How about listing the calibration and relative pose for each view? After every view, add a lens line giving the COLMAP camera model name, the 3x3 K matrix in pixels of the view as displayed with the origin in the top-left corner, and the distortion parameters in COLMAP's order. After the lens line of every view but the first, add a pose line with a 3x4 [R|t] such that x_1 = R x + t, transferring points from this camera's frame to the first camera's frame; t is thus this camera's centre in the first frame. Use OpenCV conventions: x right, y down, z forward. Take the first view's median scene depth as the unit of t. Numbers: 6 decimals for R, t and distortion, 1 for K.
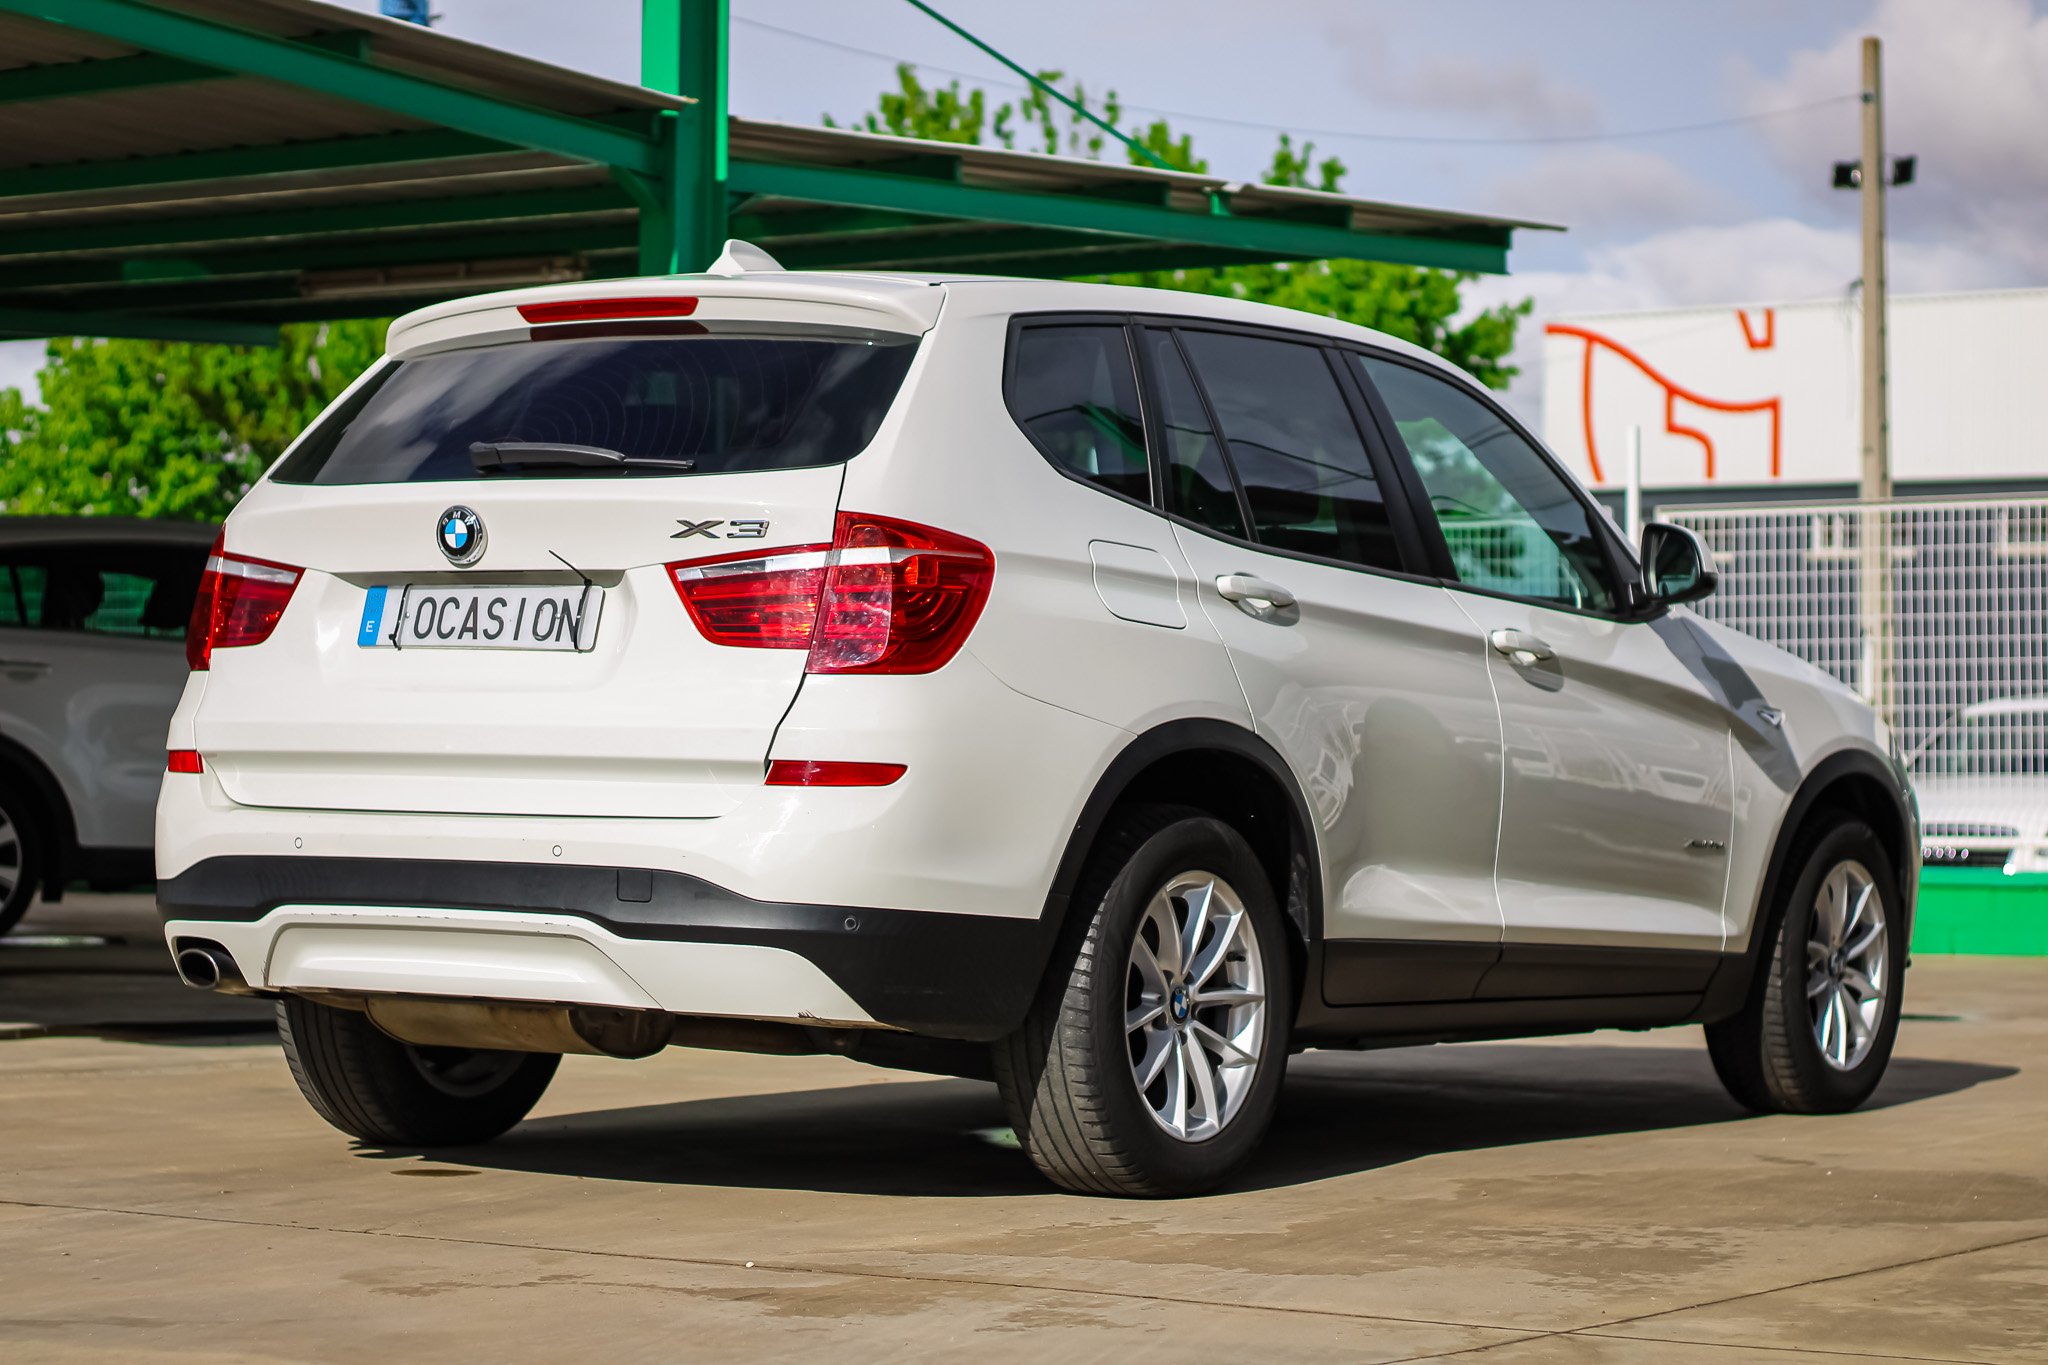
lens RADIAL K [[4603.8, 0, 1029.1], [0, 4603.8, 687.5], [0, 0, 1]] dist [0.059932, 0.000000]
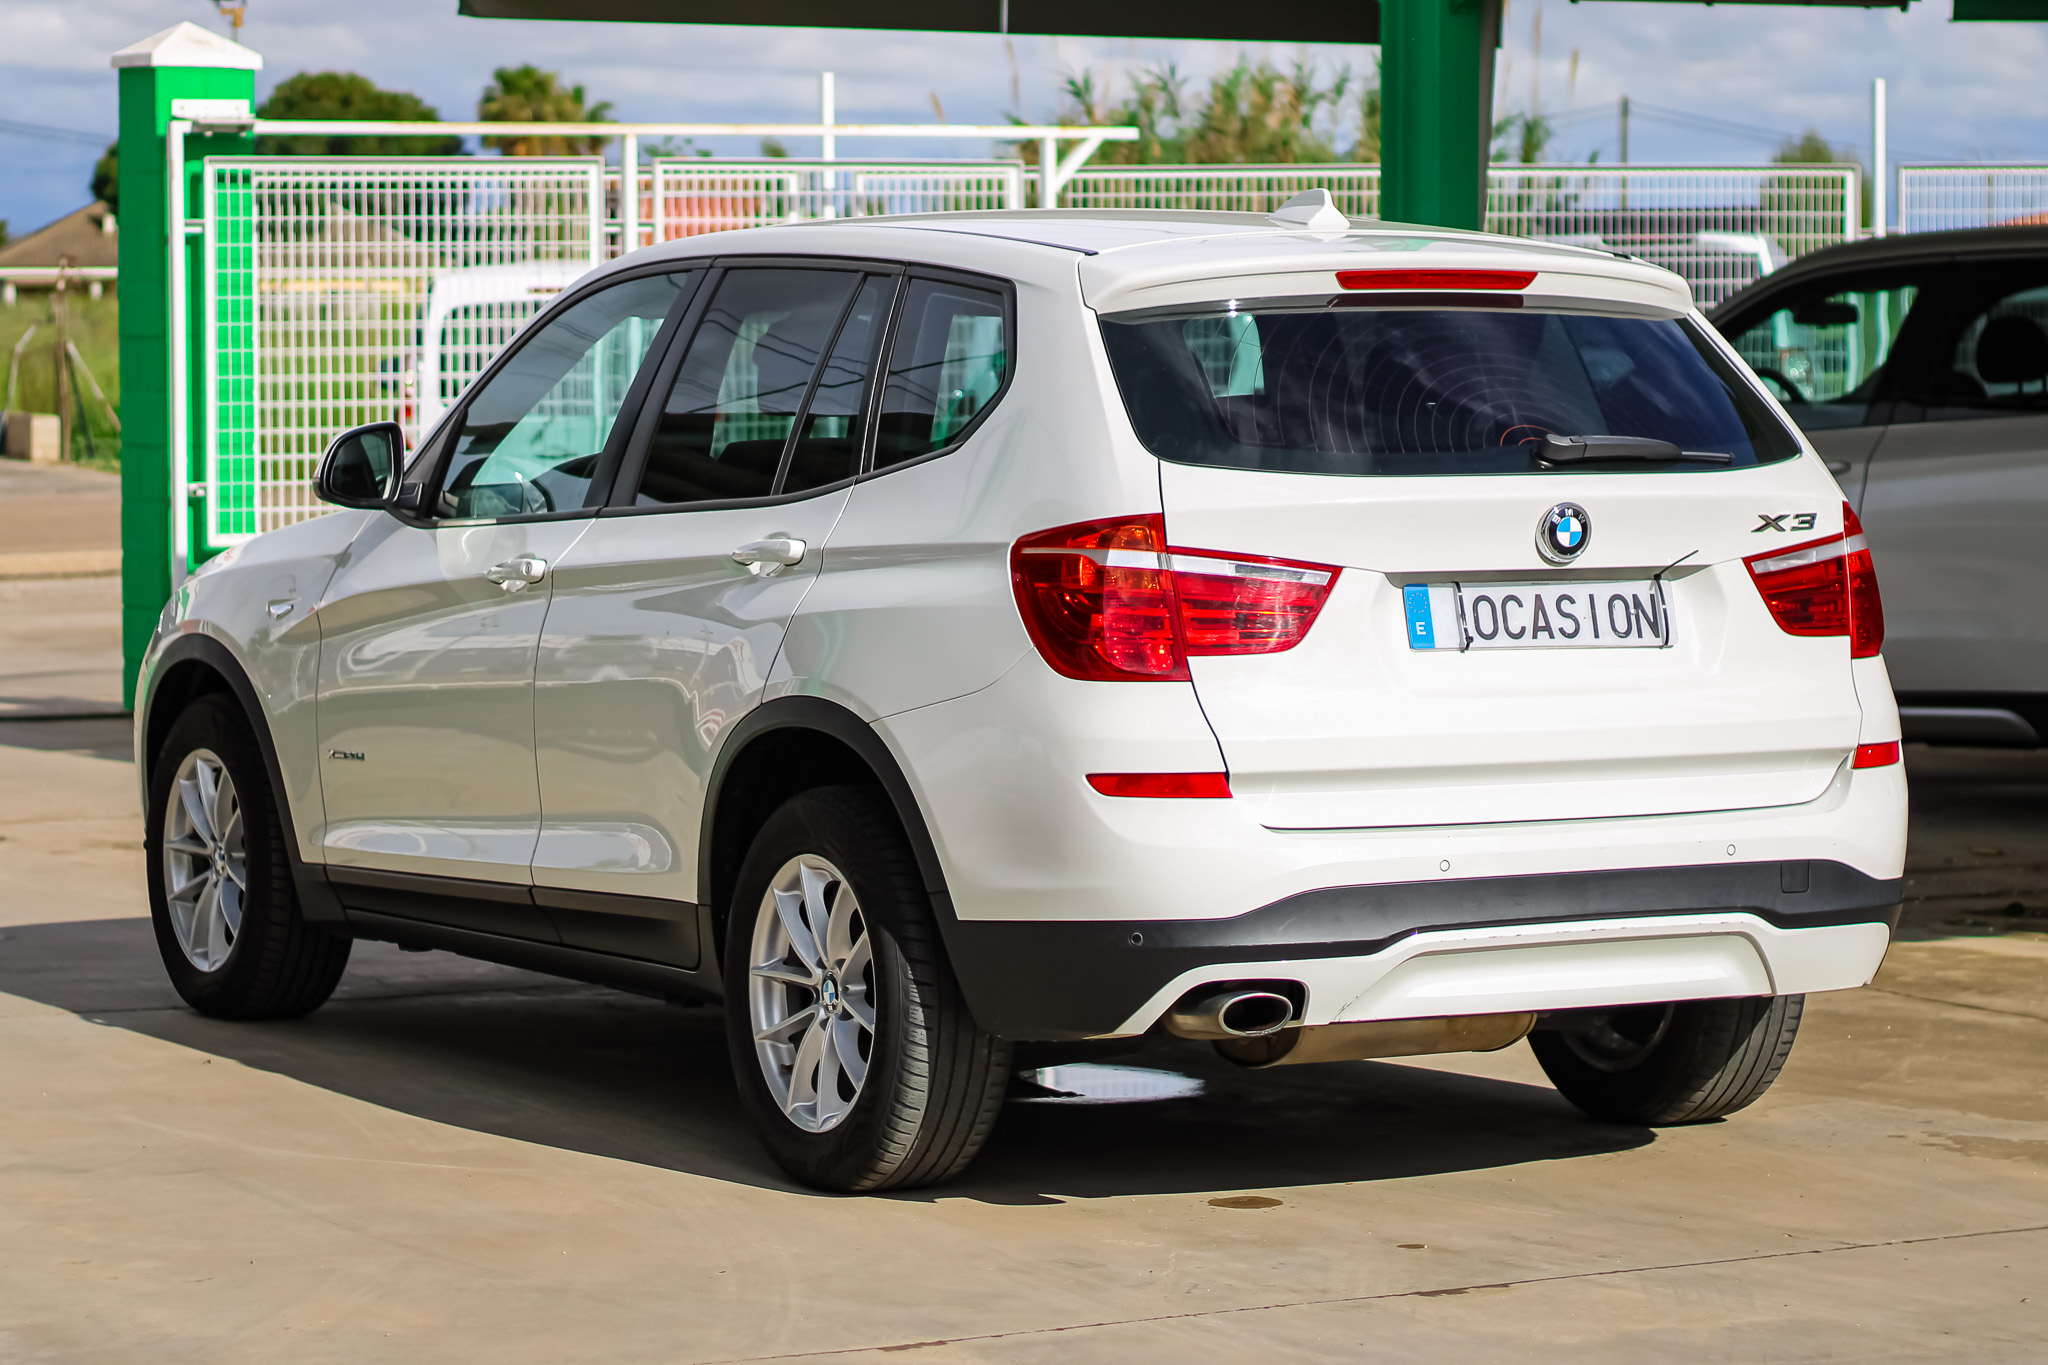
lens RADIAL K [[5869.0, 0, 1022.8], [0, 5869.0, 676.8], [0, 0, 1]] dist [-0.166026, 0.000000]
pose [[0.466872, -0.069527, 0.881587, -1.254790], [-0.004760, 0.996693, 0.081125, -0.101585], [-0.884312, -0.042071, 0.464997, 0.525793]]
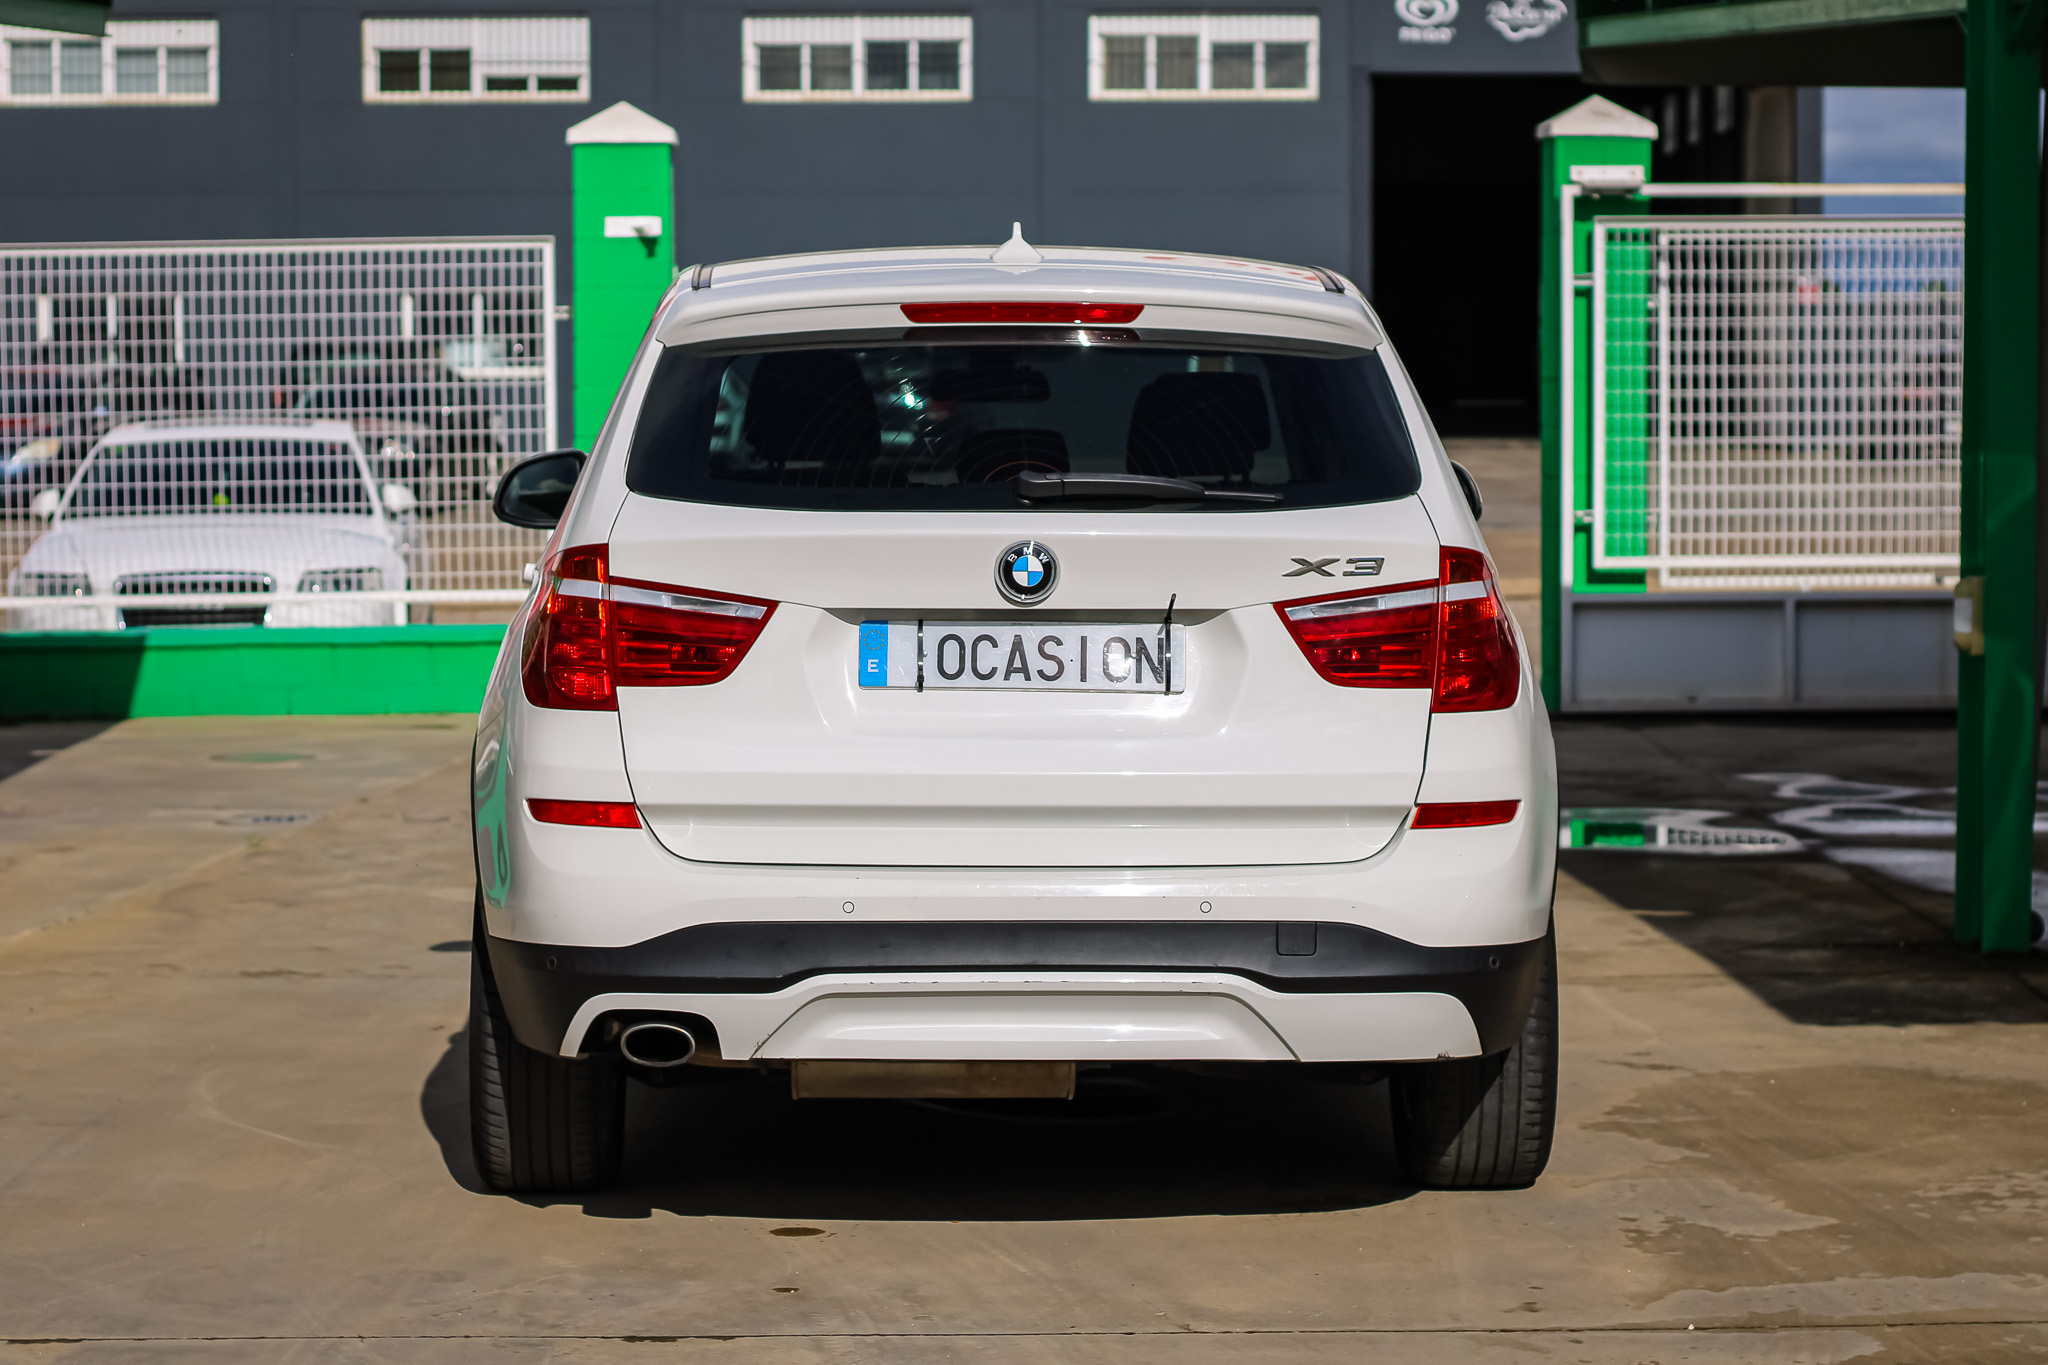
lens RADIAL K [[4960.9, 0, 1023.0], [0, 4960.9, 689.5], [0, 0, 1]] dist [-0.138964, 0.000000]
pose [[0.821668, -0.049745, 0.567791, -0.695572], [0.001453, 0.996364, 0.085191, -0.094889], [-0.569964, -0.069174, 0.818753, 0.170921]]
